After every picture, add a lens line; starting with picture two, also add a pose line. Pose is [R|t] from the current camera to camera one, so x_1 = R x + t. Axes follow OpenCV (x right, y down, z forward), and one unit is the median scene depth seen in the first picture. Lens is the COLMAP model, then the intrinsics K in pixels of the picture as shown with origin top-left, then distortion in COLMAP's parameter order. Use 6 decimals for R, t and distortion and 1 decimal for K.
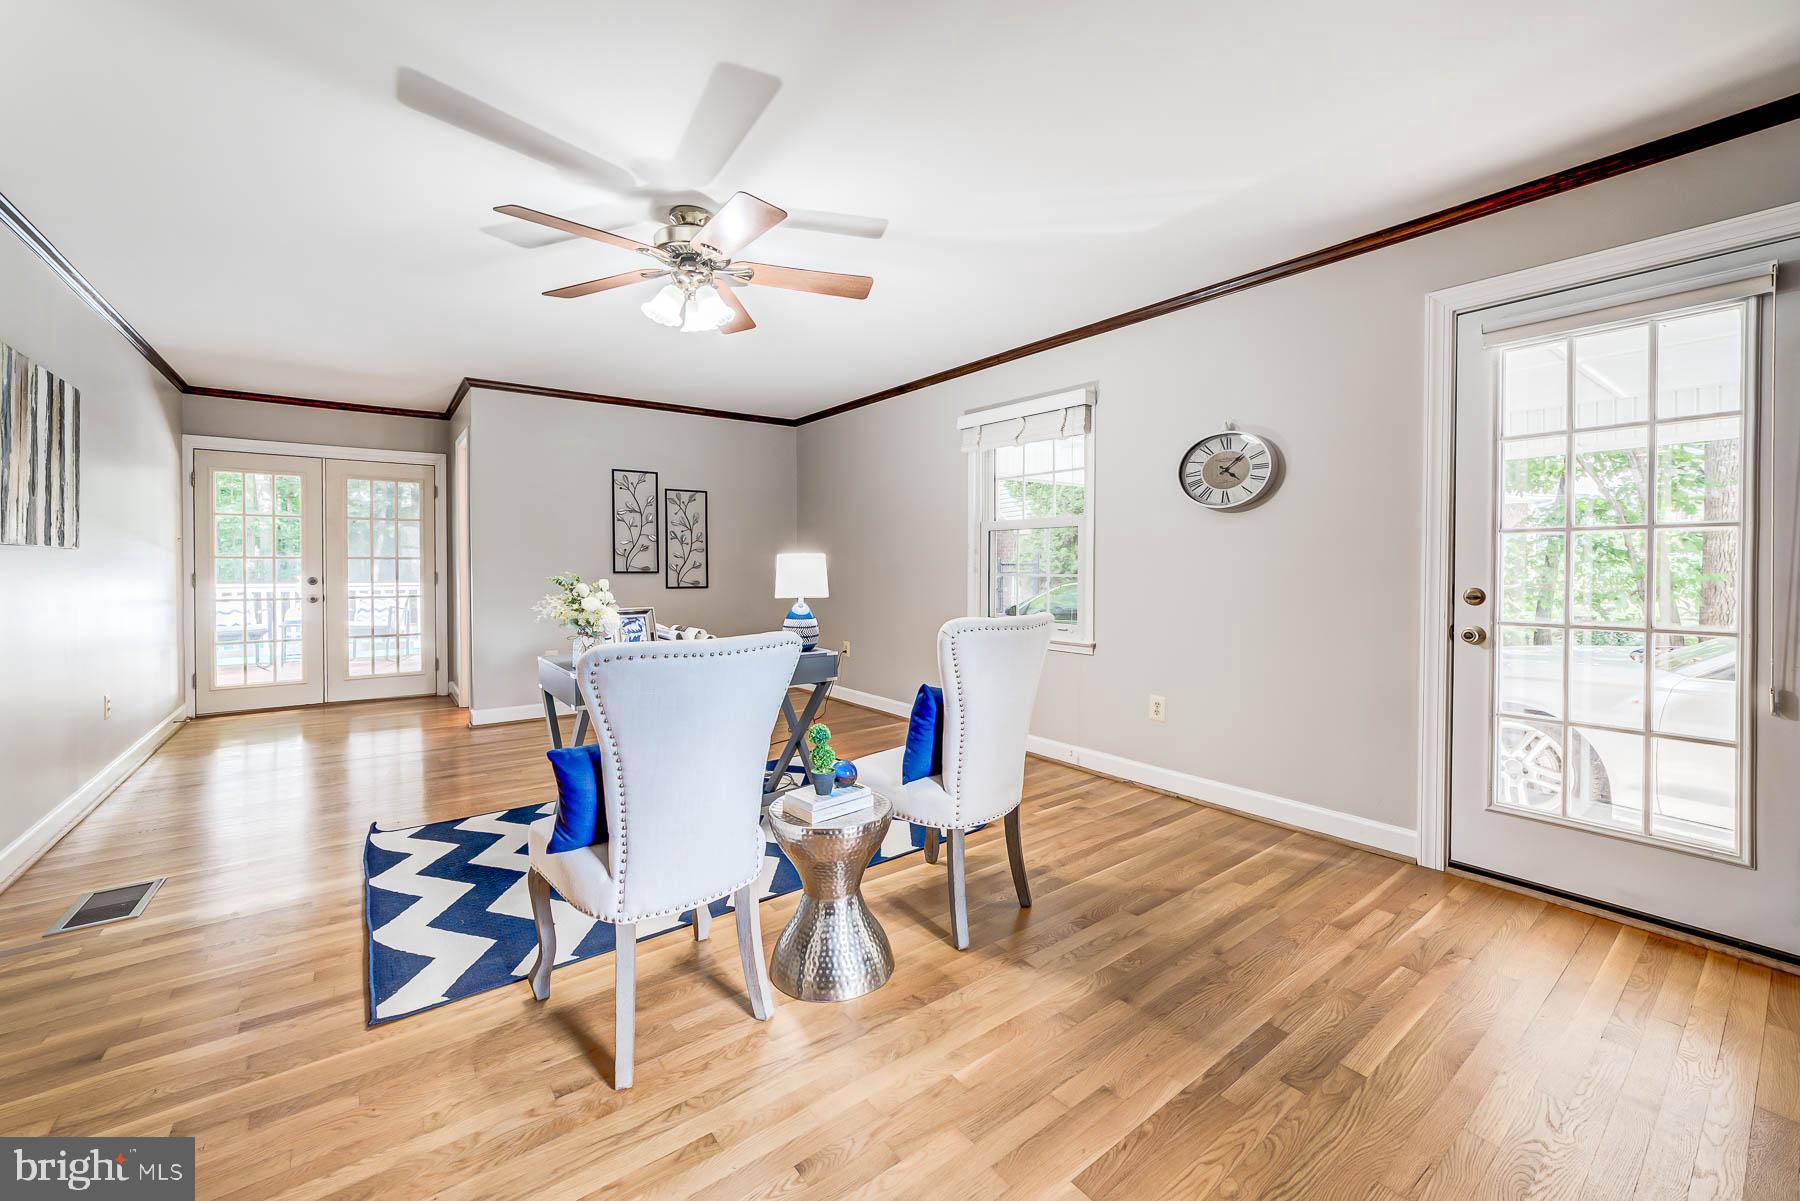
lens RADIAL K [[709.0, 0, 918.5], [0, 709.0, 564.2], [0, 0, 1]] dist [-0.016468, 0.001655]
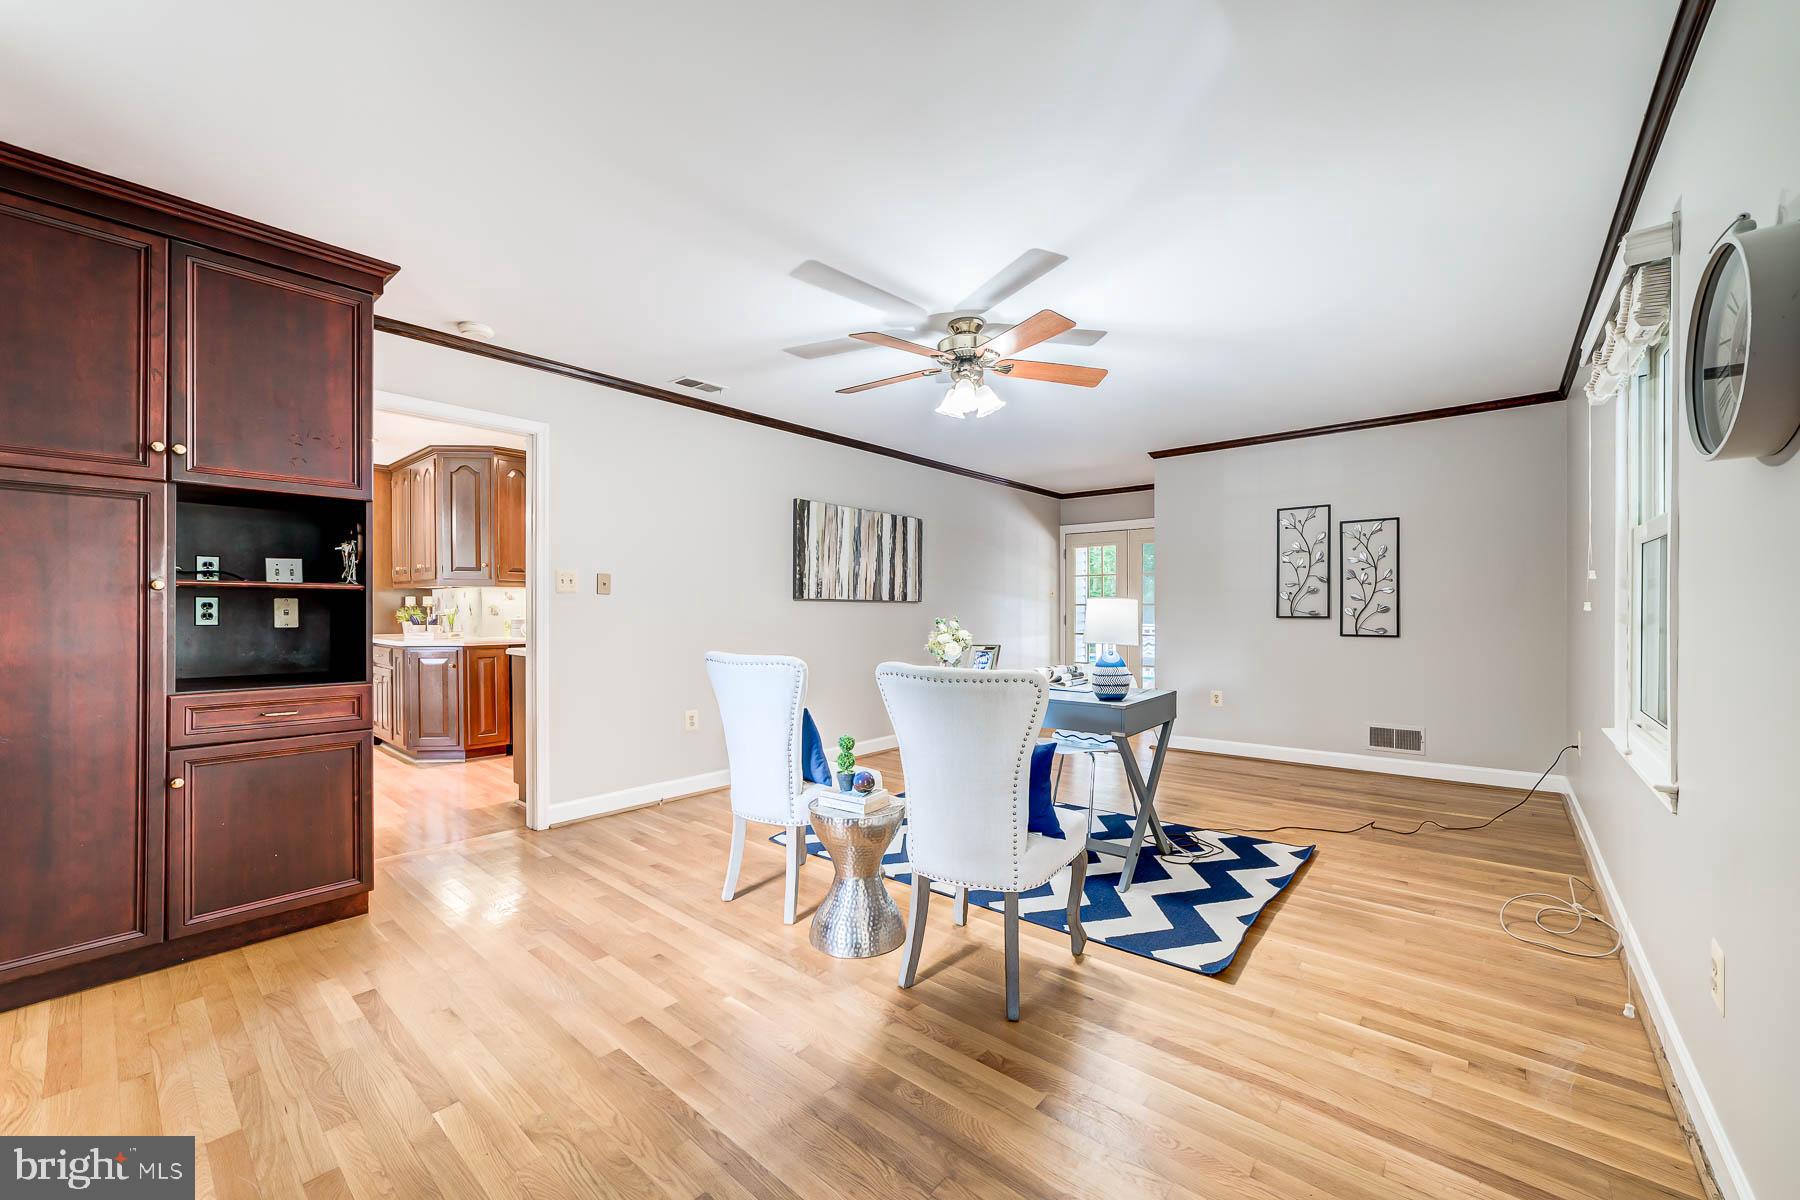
lens RADIAL K [[709.0, 0, 895.9], [0, 709.0, 615.5], [0, 0, 1]] dist [-0.016468, 0.001655]
pose [[0.185745, 0.010774, -0.982539, 0.742104], [0.000689, 0.999938, 0.011095, -0.001917], [0.982598, -0.002737, 0.185726, 0.559543]]
